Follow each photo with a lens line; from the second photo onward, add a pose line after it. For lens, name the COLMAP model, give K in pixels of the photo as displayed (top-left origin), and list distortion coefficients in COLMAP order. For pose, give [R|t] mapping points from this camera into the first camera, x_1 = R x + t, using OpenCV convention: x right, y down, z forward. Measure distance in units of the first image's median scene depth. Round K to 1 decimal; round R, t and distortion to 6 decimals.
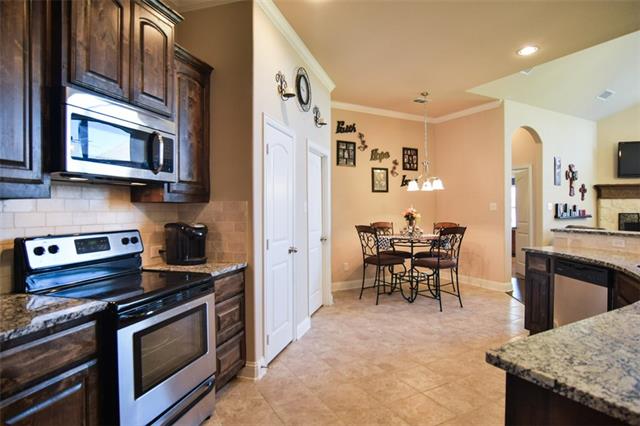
lens RADIAL K [[352.2, 0, 322.6], [0, 352.2, 210.7], [0, 0, 1]] dist [-0.030212, -0.000104]
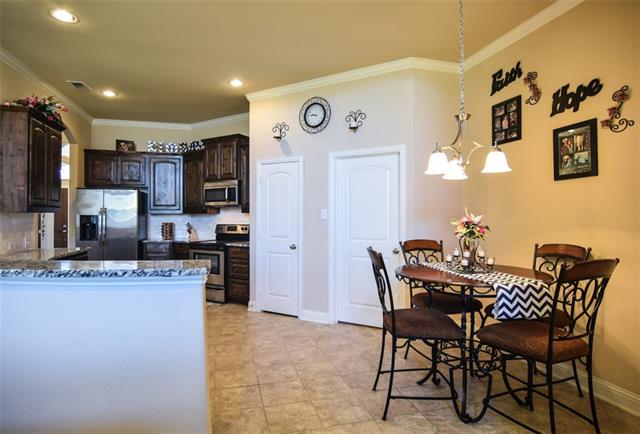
lens RADIAL K [[357.6, 0, 314.8], [0, 357.6, 215.7], [0, 0, 1]] dist [-0.032352, 0.001115]
pose [[-0.240638, -0.002810, -0.970611, 0.711896], [-0.004803, 0.999987, -0.001704, -0.002425], [0.970603, 0.004252, -0.240648, 0.827875]]
